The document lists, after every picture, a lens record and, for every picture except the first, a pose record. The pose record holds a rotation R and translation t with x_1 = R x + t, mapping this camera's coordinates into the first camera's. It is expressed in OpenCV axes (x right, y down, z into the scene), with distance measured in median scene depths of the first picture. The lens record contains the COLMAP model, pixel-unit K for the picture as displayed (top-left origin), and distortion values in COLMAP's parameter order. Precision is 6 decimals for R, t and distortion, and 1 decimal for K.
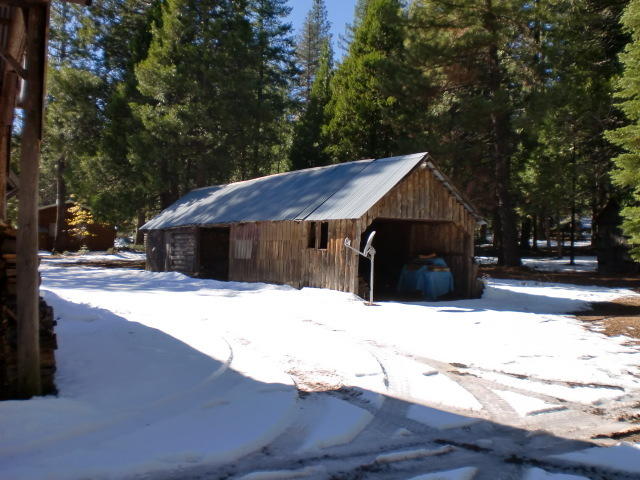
lens RADIAL K [[654.9, 0, 321.0], [0, 654.9, 237.7], [0, 0, 1]] dist [0.041136, -0.179834]
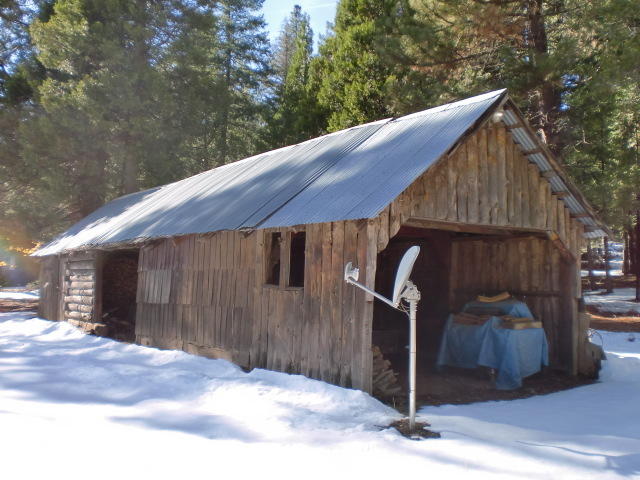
lens RADIAL K [[654.9, 0, 321.0], [0, 654.9, 237.7], [0, 0, 1]] dist [0.041136, -0.179834]
pose [[0.999541, -0.006040, 0.029696, 0.007531], [0.007421, 0.998886, -0.046595, 0.003025], [-0.029381, 0.046794, 0.998472, 0.469734]]
